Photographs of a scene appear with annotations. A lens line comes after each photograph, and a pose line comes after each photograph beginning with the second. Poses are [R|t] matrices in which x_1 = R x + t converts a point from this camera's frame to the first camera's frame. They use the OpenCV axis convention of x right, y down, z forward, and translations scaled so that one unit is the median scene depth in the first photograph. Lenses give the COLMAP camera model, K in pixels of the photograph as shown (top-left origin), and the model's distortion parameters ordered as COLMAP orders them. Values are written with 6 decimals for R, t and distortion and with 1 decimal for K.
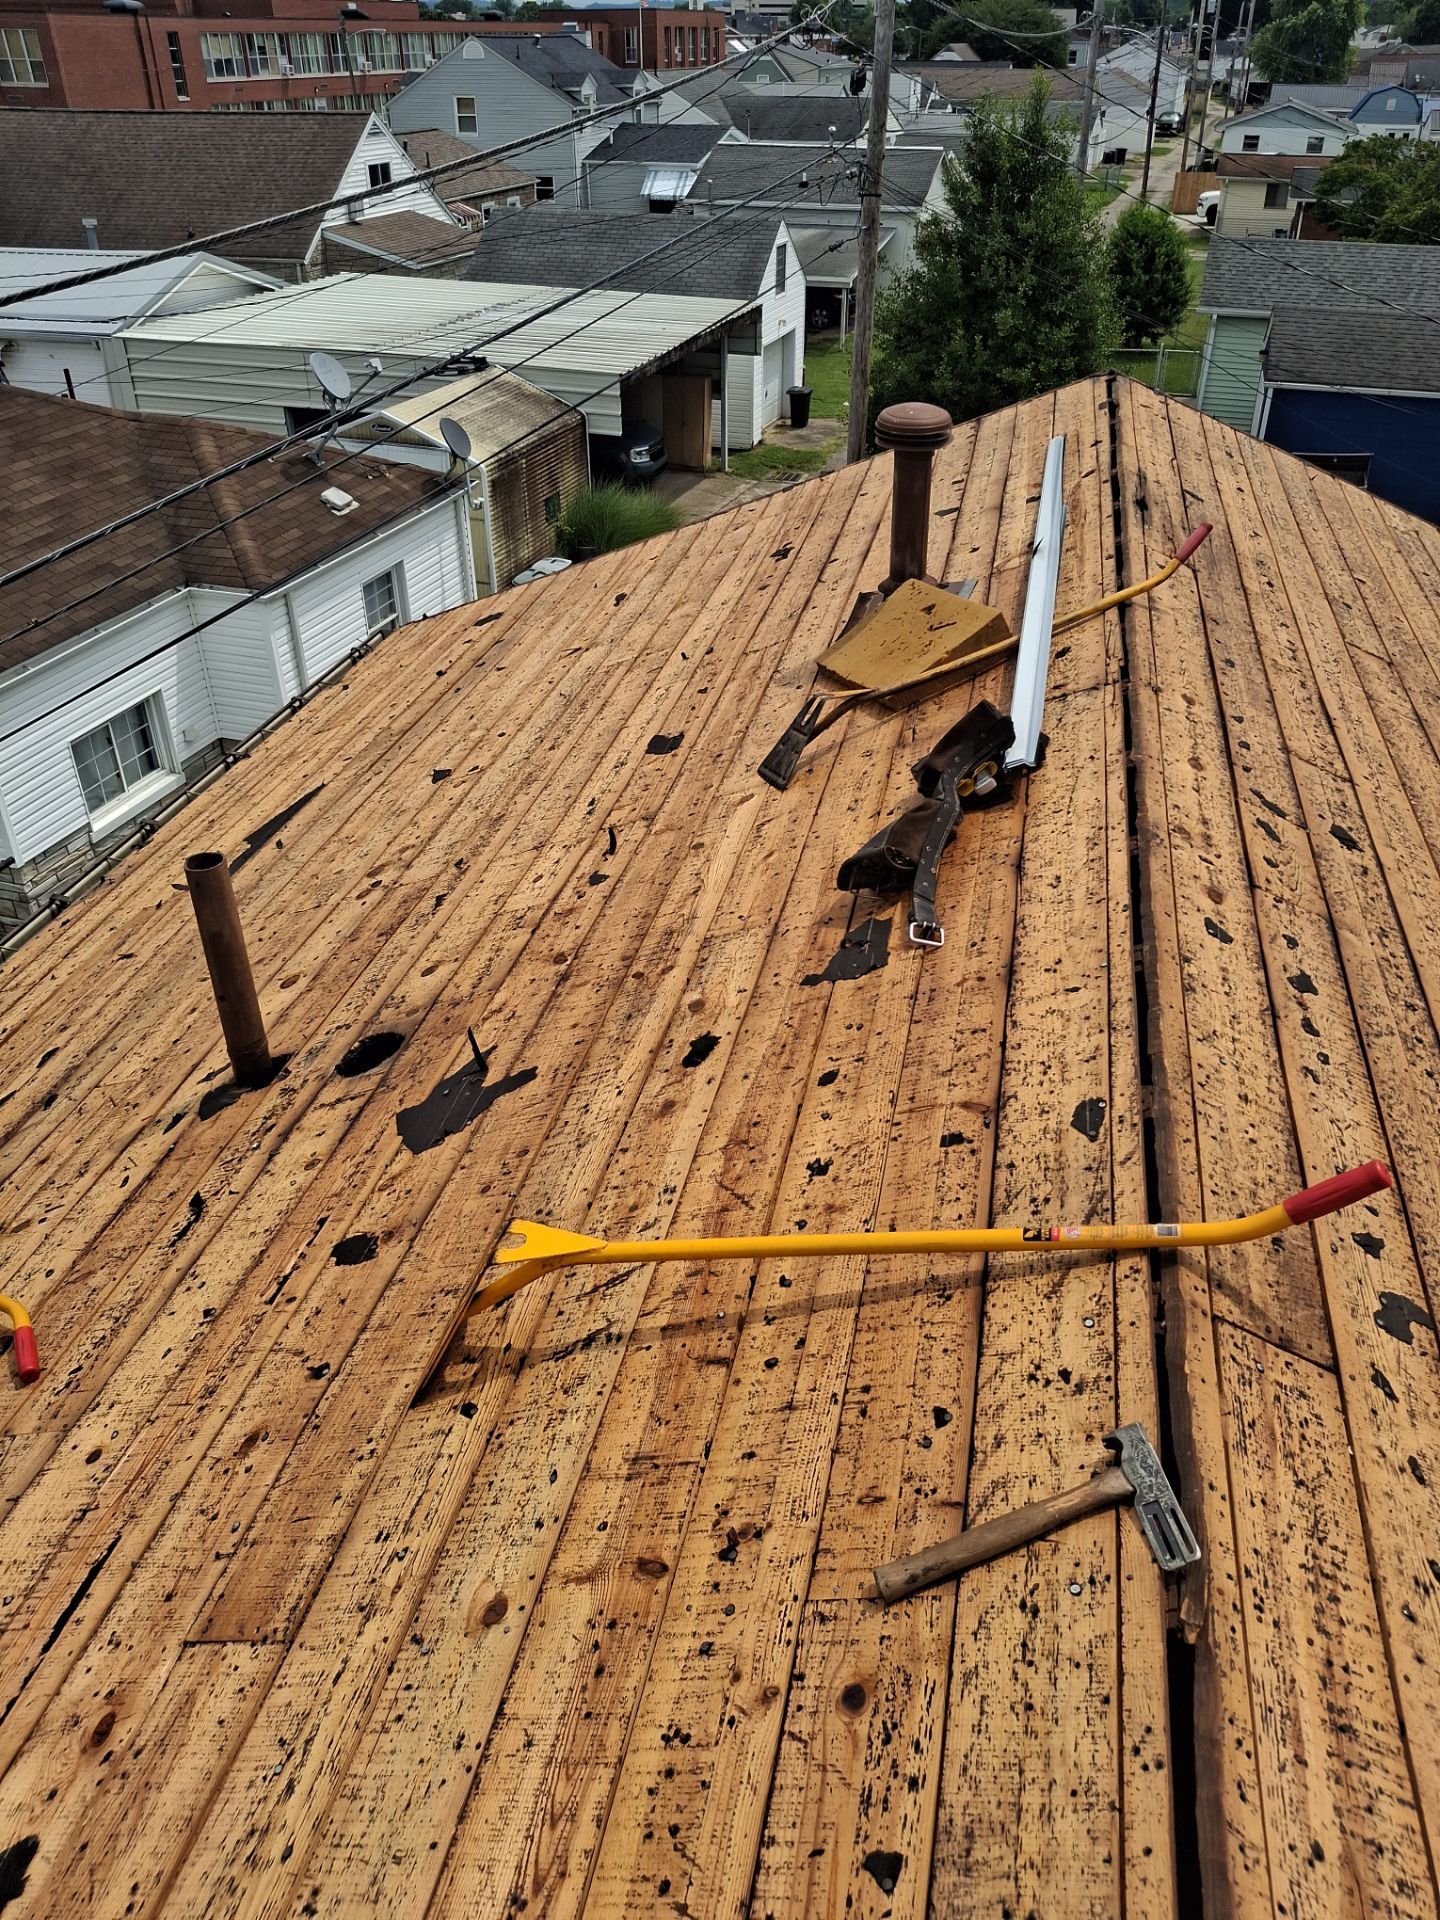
lens RADIAL K [[1356.2, 0, 728.3], [0, 1356.2, 958.4], [0, 0, 1]] dist [-0.020168, -0.004590]
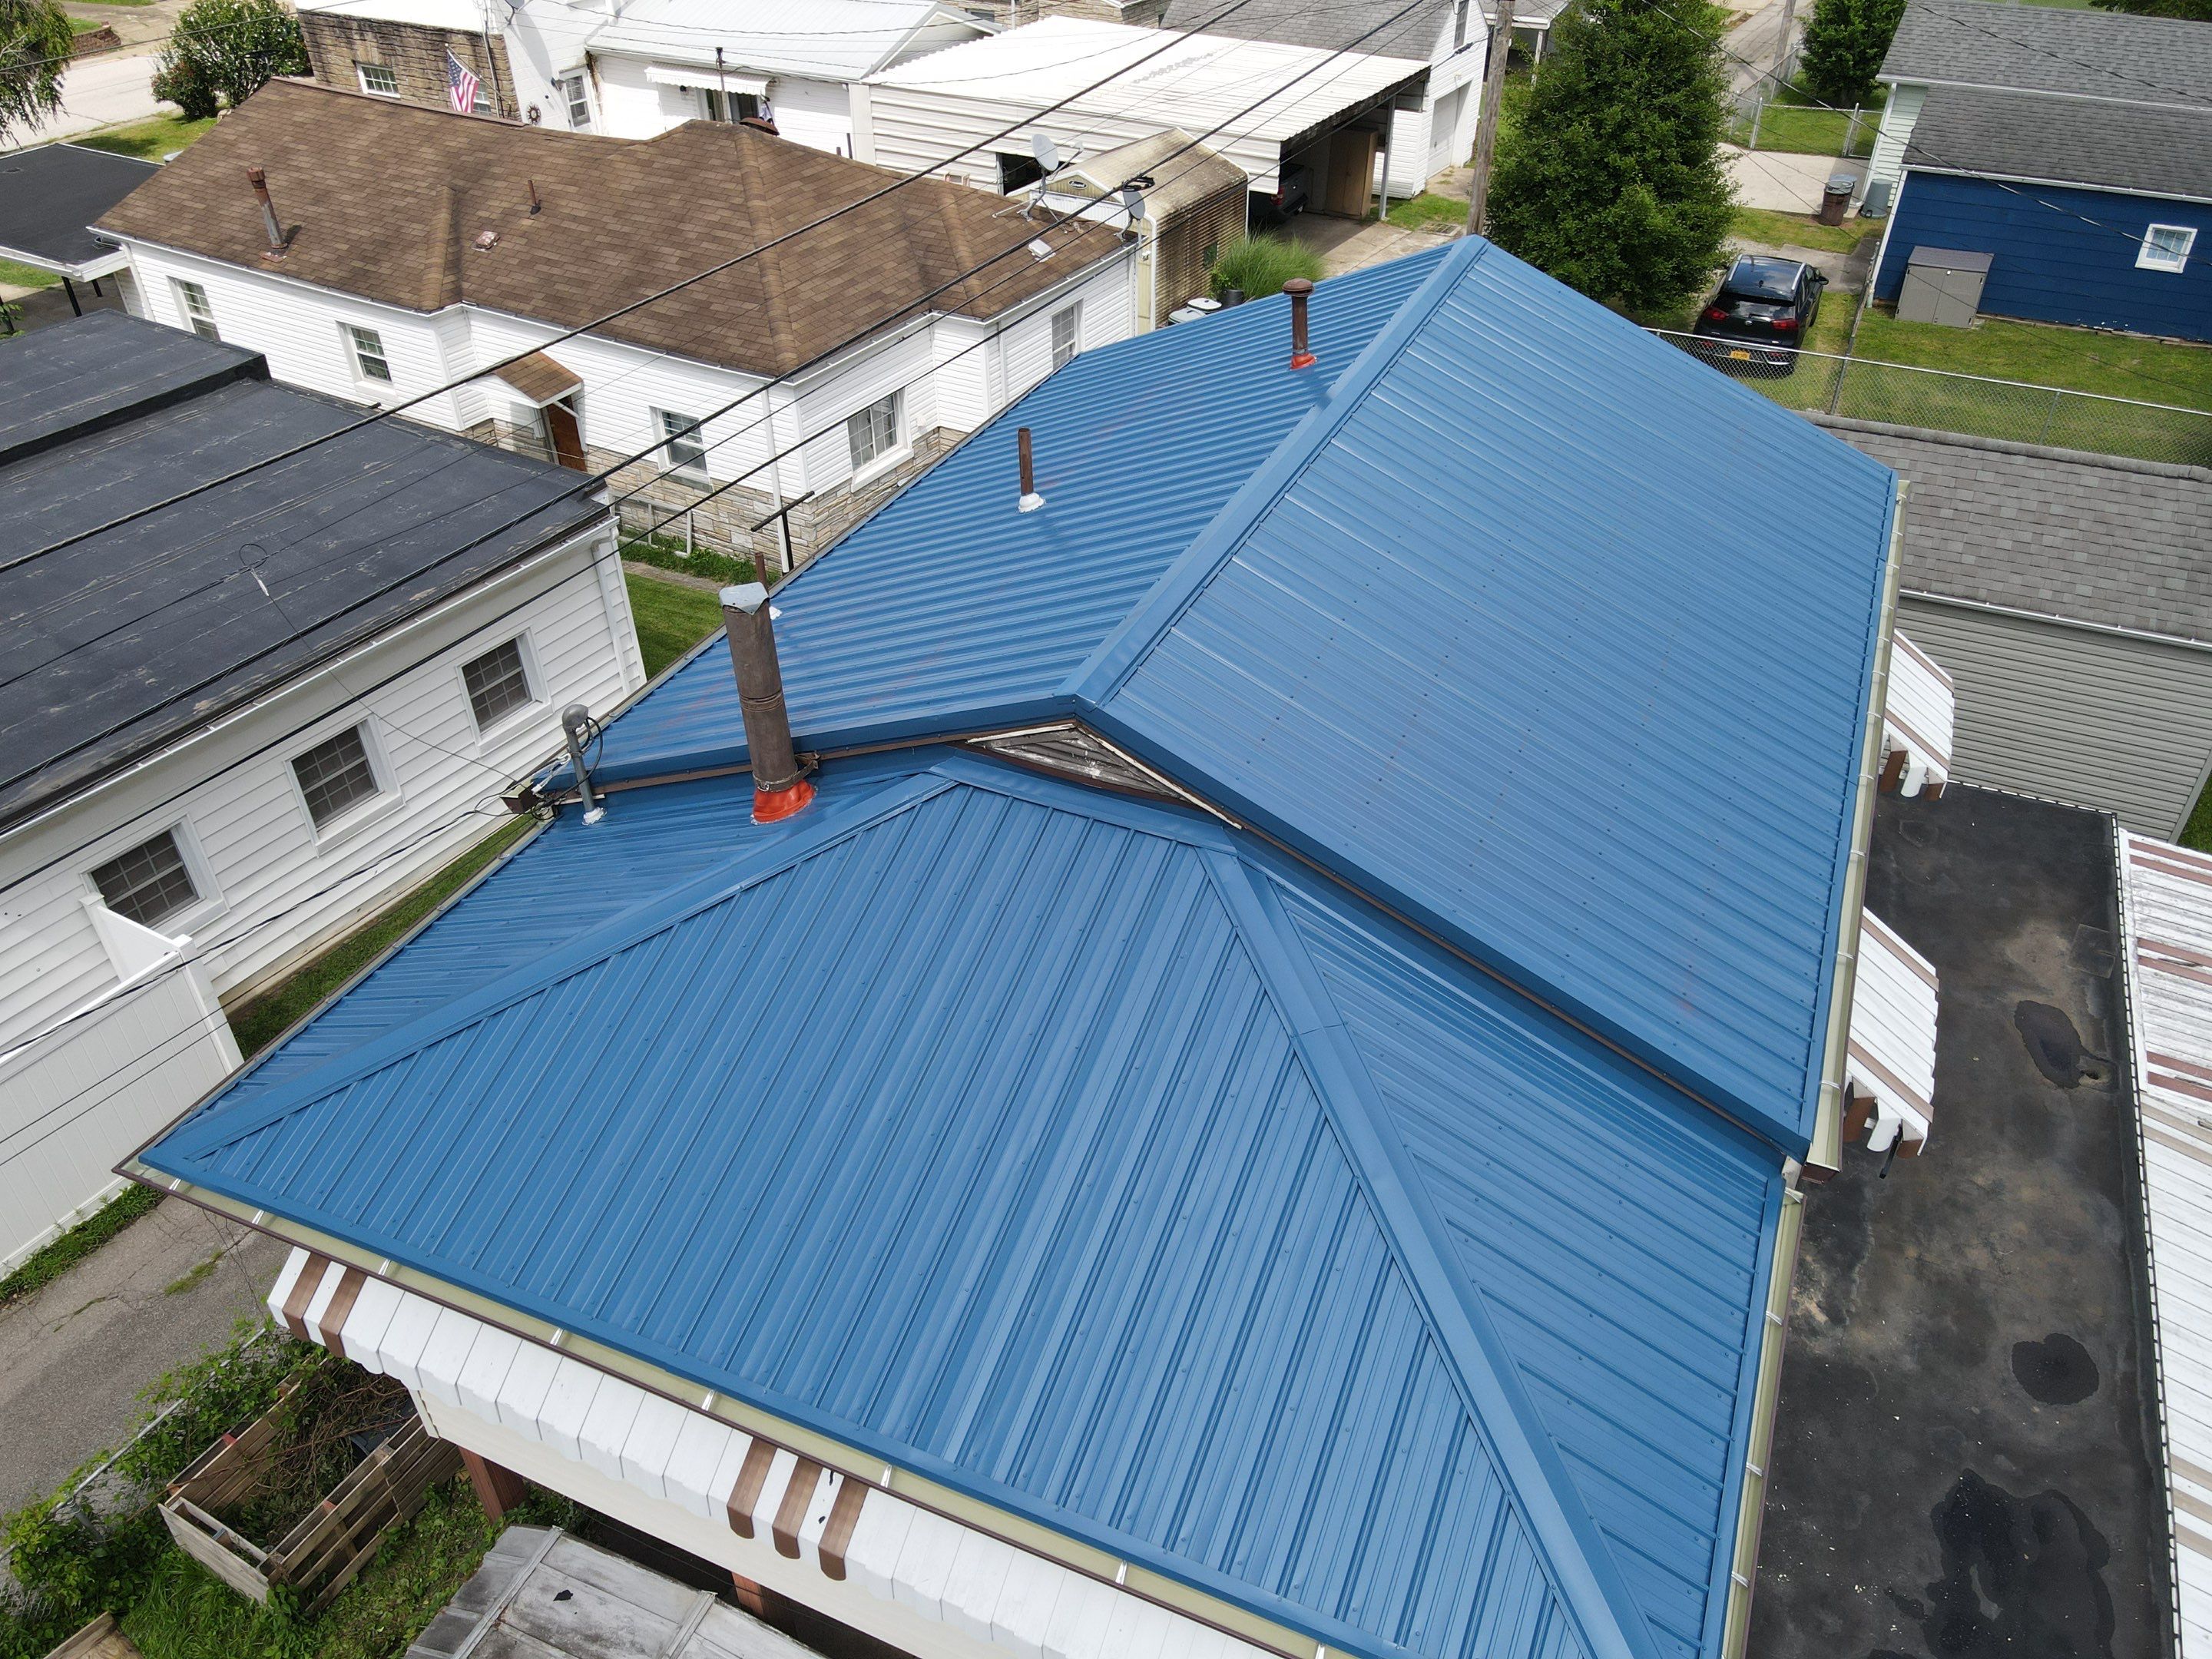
lens RADIAL K [[1491.0, 0, 1132.8], [0, 1491.0, 832.5], [0, 0, 1]] dist [-0.004717, -0.003718]
pose [[0.980359, 0.116055, -0.159458, 0.081397], [-0.105102, 0.991590, 0.075511, 0.088648], [0.166880, -0.057269, 0.984313, -0.379965]]
